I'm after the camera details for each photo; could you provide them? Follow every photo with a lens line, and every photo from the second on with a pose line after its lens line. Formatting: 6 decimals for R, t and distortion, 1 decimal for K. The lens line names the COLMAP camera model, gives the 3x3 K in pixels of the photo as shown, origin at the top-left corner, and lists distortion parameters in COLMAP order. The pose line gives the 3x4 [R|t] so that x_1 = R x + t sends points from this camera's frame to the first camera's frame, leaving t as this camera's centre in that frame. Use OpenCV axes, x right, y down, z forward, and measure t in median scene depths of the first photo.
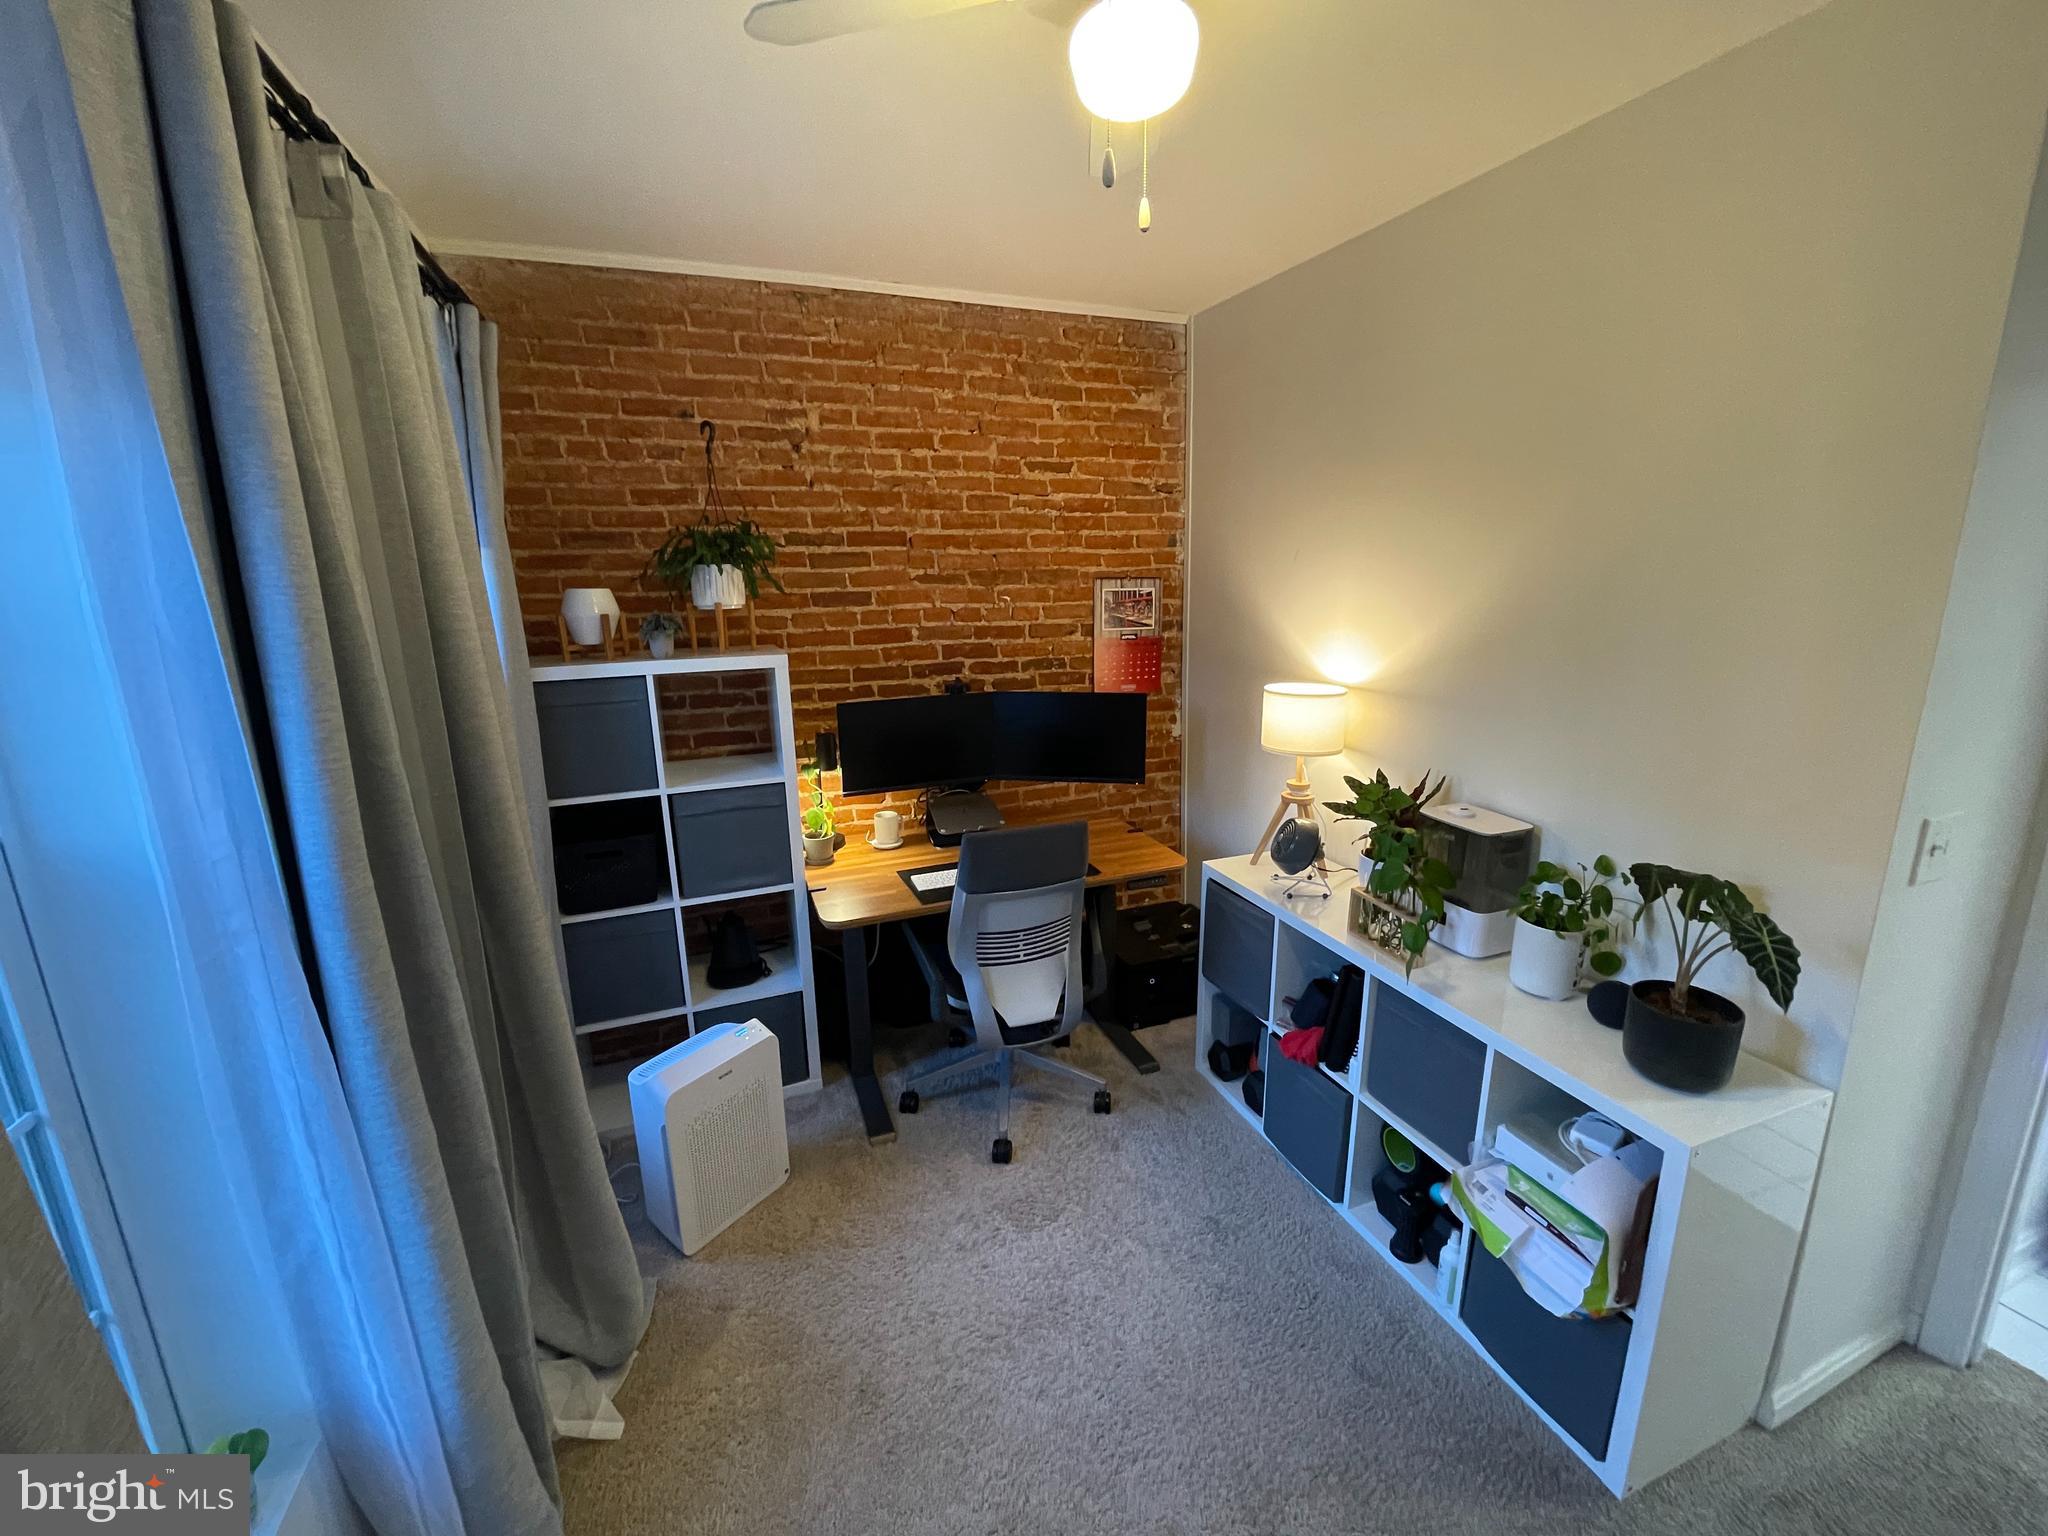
lens RADIAL K [[827.6, 0, 1026.9], [0, 827.6, 757.9], [0, 0, 1]] dist [-0.008389, 0.003224]
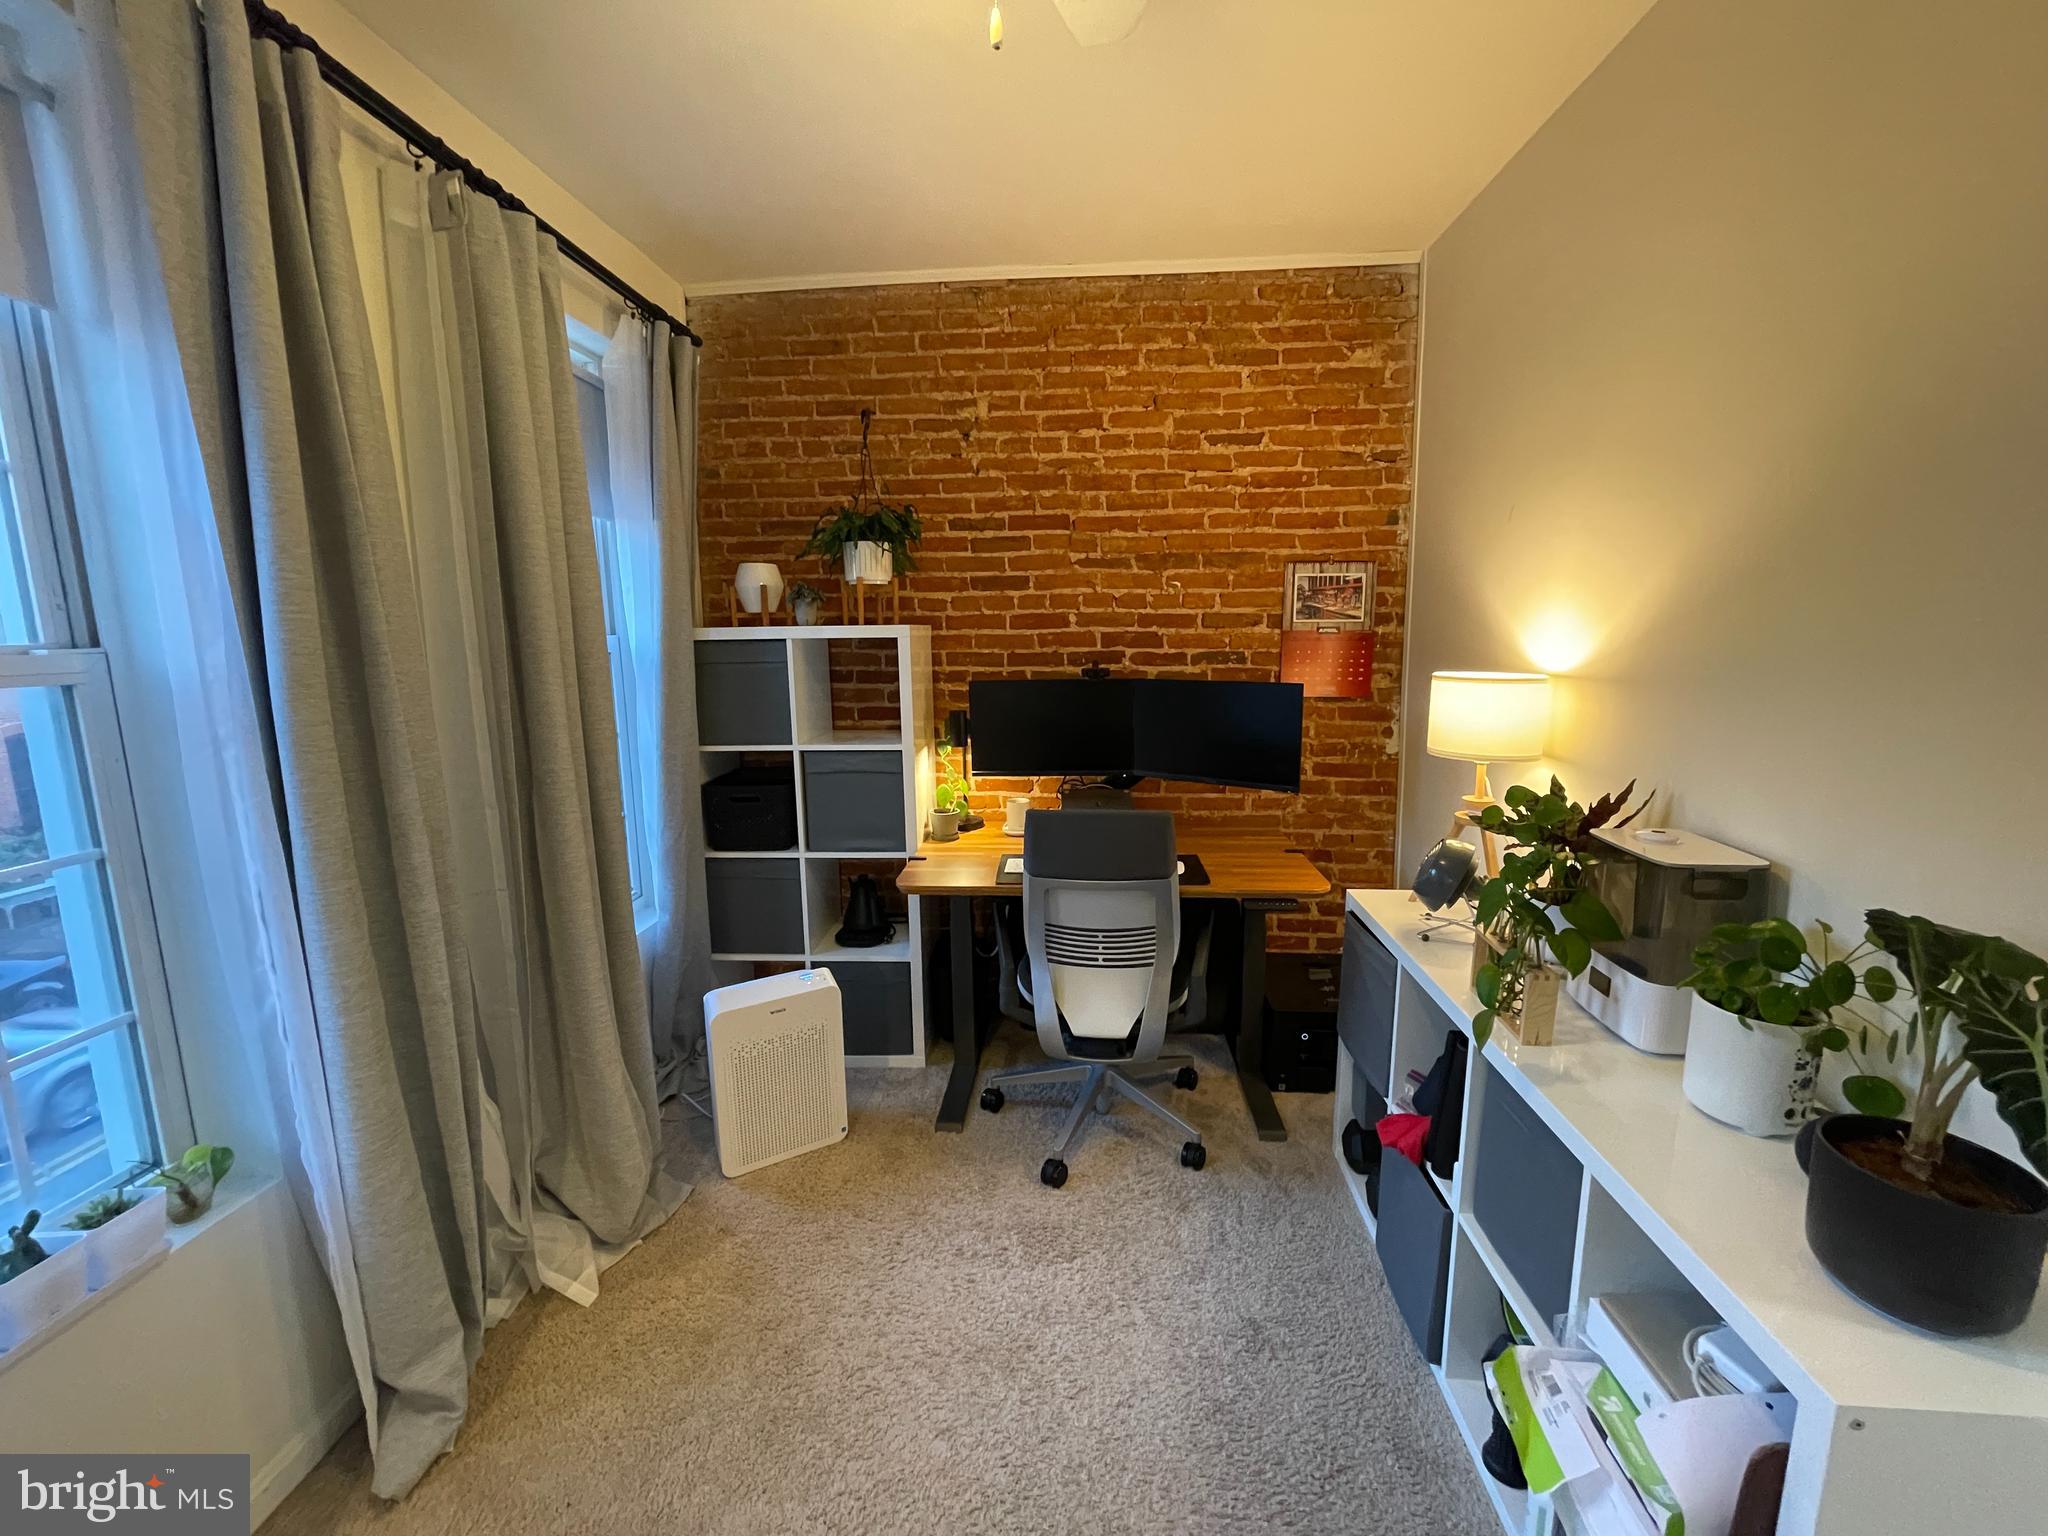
lens RADIAL K [[827.6, 0, 1023.3], [0, 827.6, 758.1], [0, 0, 1]] dist [-0.008389, 0.003224]
pose [[0.903716, 0.071775, -0.422073, 0.274622], [-0.097126, 0.994514, -0.038838, 0.063945], [0.416970, 0.076093, 0.905730, 0.134546]]
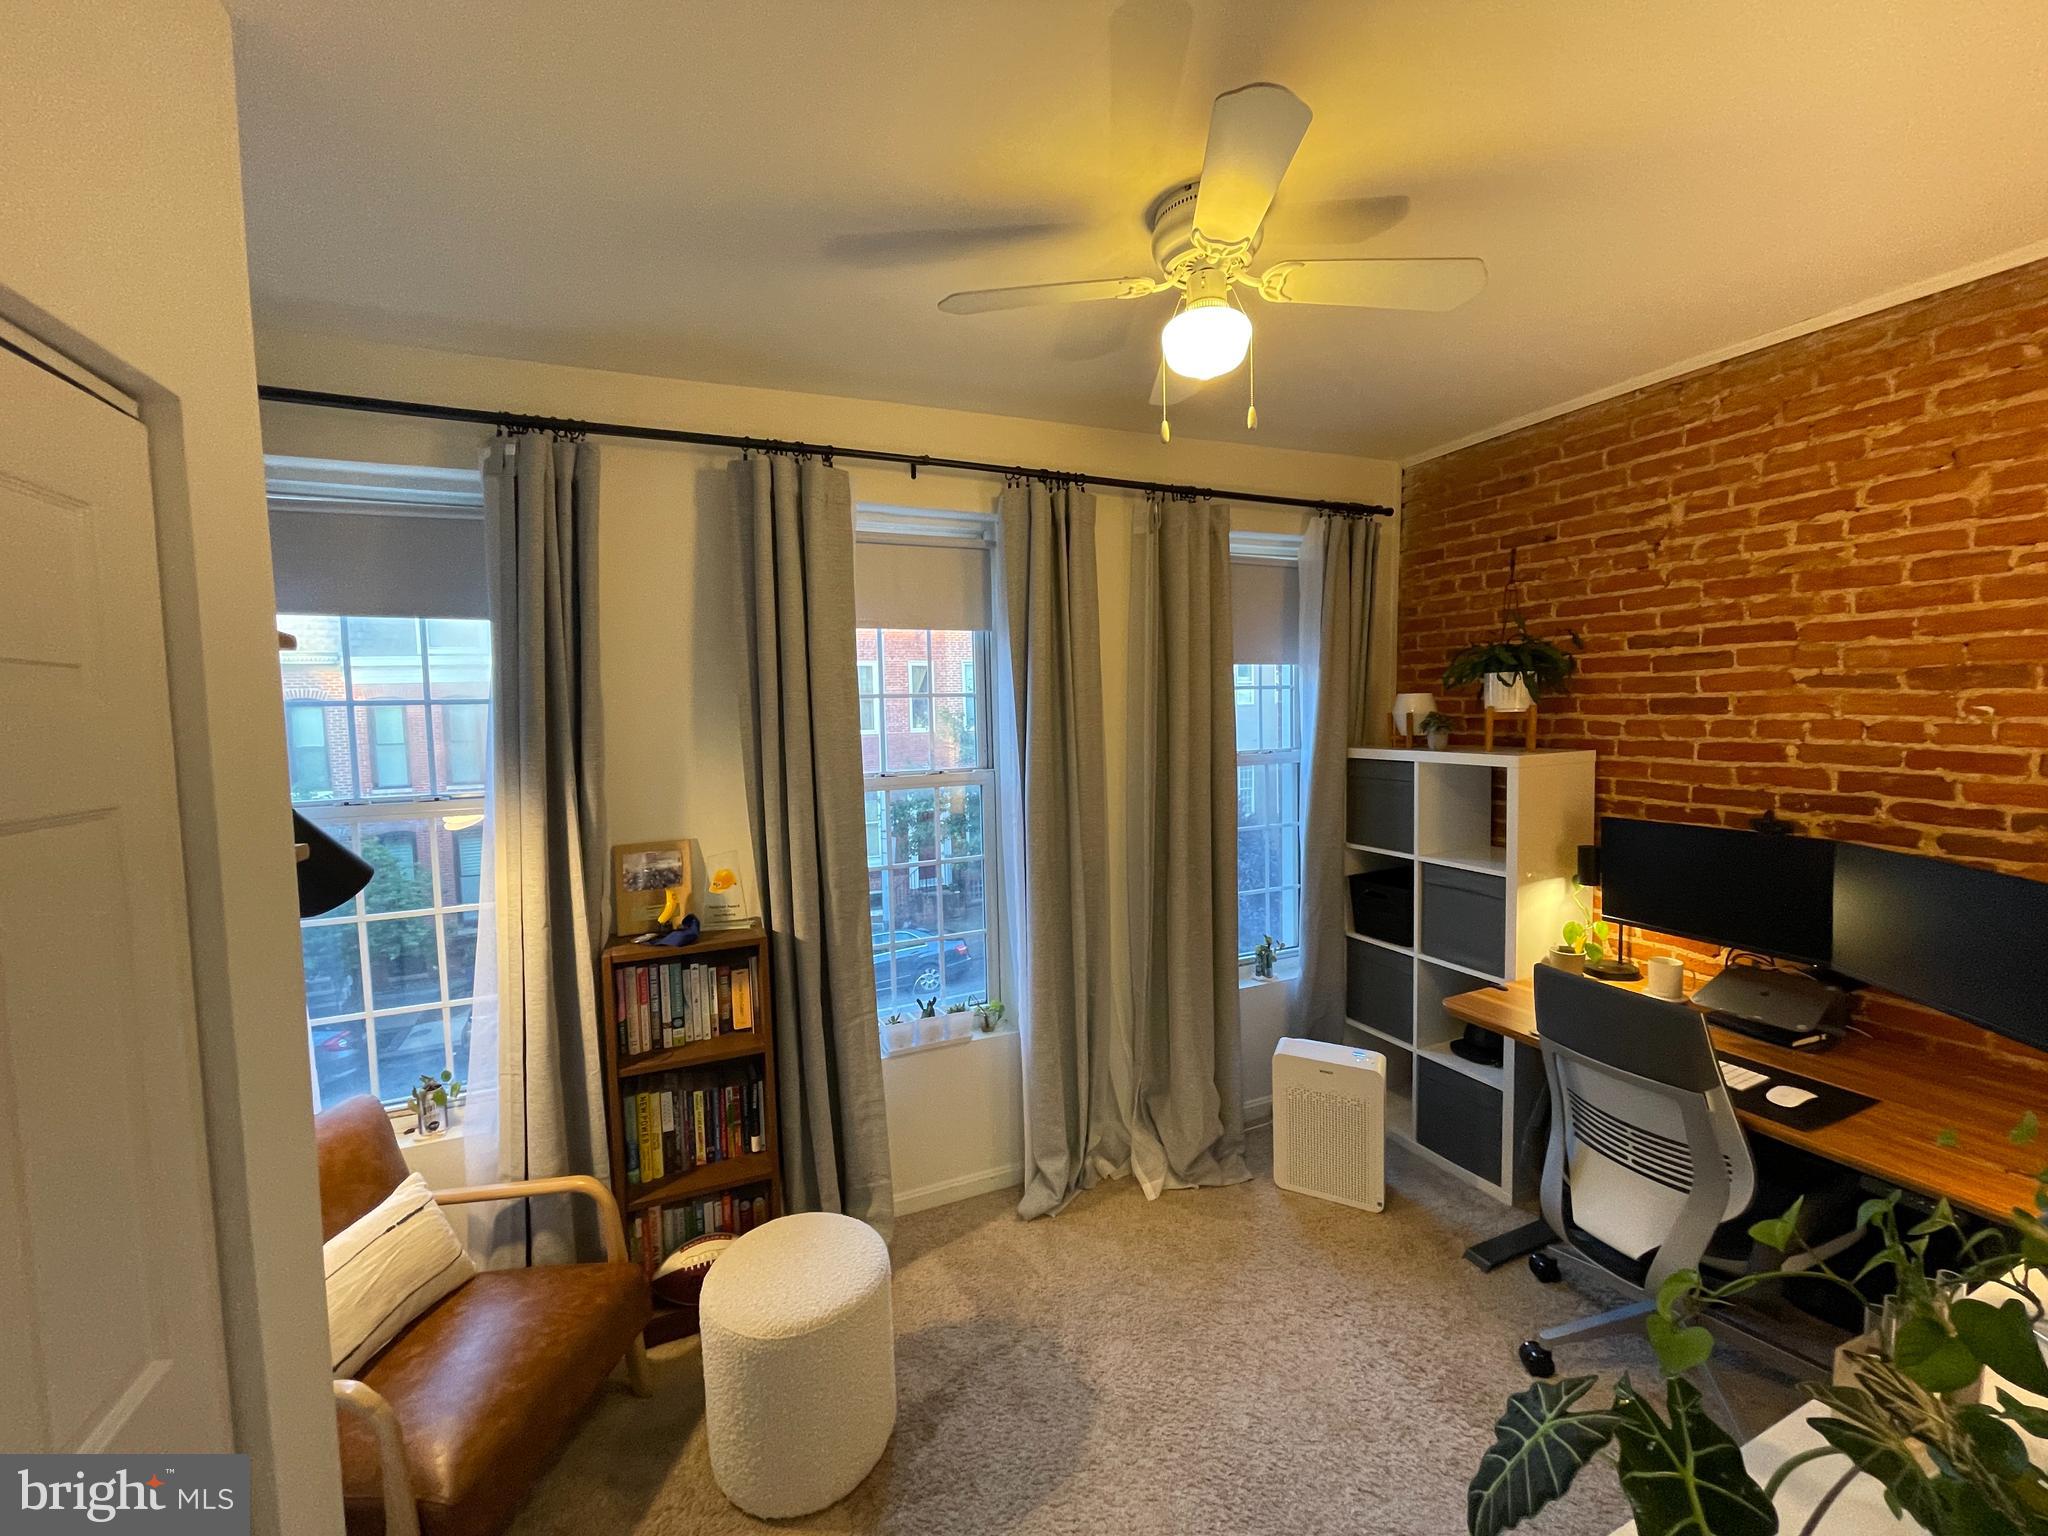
lens RADIAL K [[827.6, 0, 1025.4], [0, 827.6, 757.5], [0, 0, 1]] dist [-0.008389, 0.003224]
pose [[0.048490, 0.080277, -0.995592, 0.693288], [-0.198775, 0.977603, 0.069145, -0.068796], [0.978845, 0.194546, 0.063361, 0.312935]]
